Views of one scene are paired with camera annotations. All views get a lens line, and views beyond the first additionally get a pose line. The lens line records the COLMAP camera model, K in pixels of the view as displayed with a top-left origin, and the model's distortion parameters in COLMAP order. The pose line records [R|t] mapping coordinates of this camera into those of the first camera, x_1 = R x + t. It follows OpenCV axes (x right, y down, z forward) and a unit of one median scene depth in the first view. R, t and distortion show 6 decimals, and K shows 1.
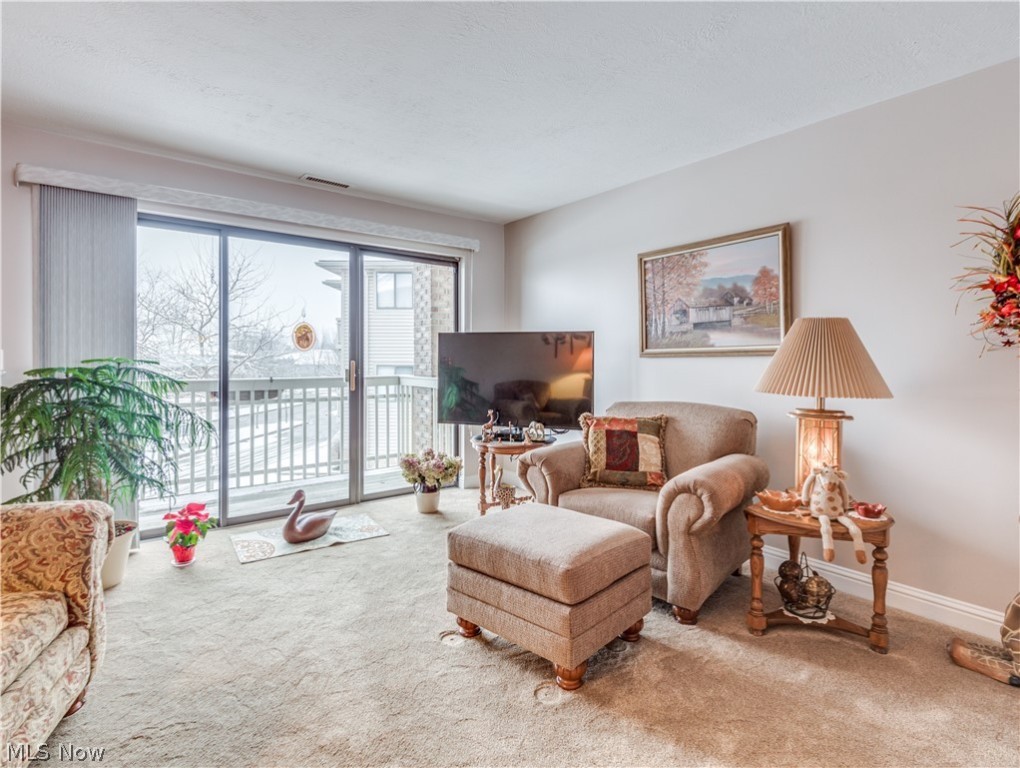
lens RADIAL K [[525.0, 0, 511.2], [0, 525.0, 374.6], [0, 0, 1]] dist [0.006250, -0.001092]
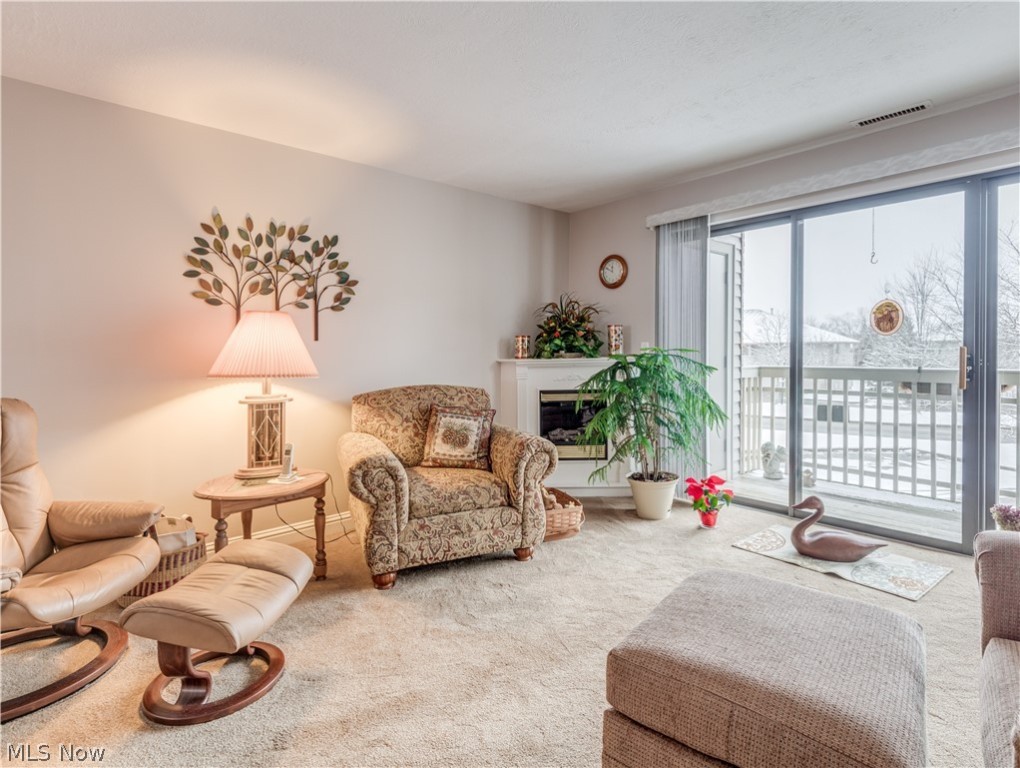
lens RADIAL K [[525.0, 0, 527.5], [0, 525.0, 358.3], [0, 0, 1]] dist [0.006250, -0.001092]
pose [[0.073875, 0.011400, -0.997202, 0.404147], [-0.014032, 0.999848, 0.010391, -0.010507], [0.997169, 0.013225, 0.074024, 0.429877]]
